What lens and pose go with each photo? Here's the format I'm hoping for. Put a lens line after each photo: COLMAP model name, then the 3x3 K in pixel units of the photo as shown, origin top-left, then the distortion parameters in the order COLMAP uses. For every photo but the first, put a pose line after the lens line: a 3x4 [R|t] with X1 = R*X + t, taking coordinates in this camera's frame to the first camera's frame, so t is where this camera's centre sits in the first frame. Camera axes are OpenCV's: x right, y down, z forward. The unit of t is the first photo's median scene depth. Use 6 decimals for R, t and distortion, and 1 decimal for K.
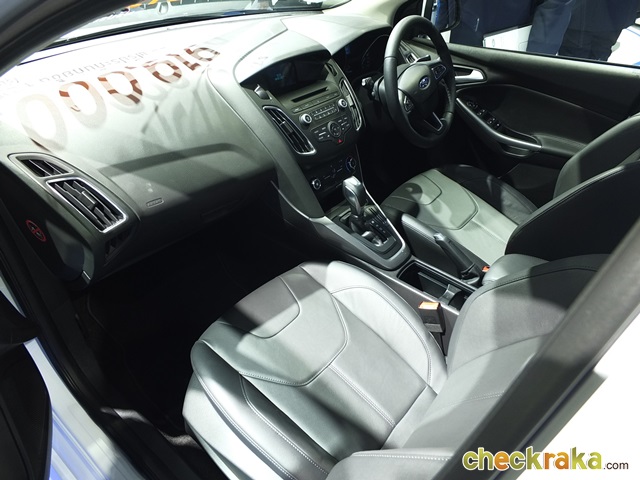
lens RADIAL K [[455.1, 0, 320.0], [0, 455.1, 240.0], [0, 0, 1]] dist [-0.012069, -0.000772]
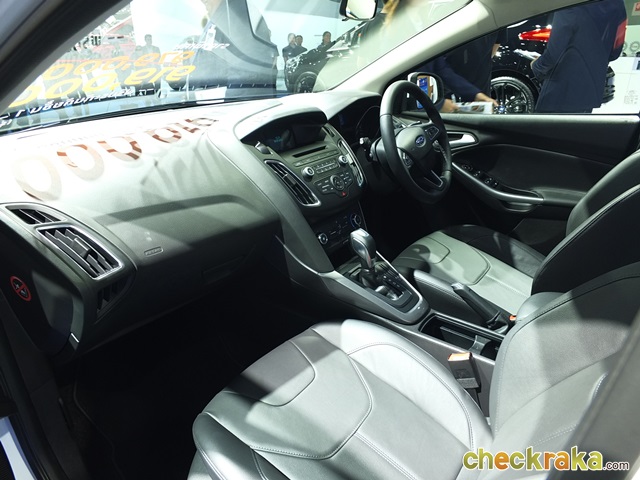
lens RADIAL K [[455.1, 0, 320.0], [0, 455.1, 240.0], [0, 0, 1]] dist [-0.012069, -0.000772]
pose [[0.997610, -0.065917, 0.020709, -0.035909], [0.068937, 0.969790, -0.233999, 0.109321], [-0.004659, 0.234868, 0.972016, 0.078635]]
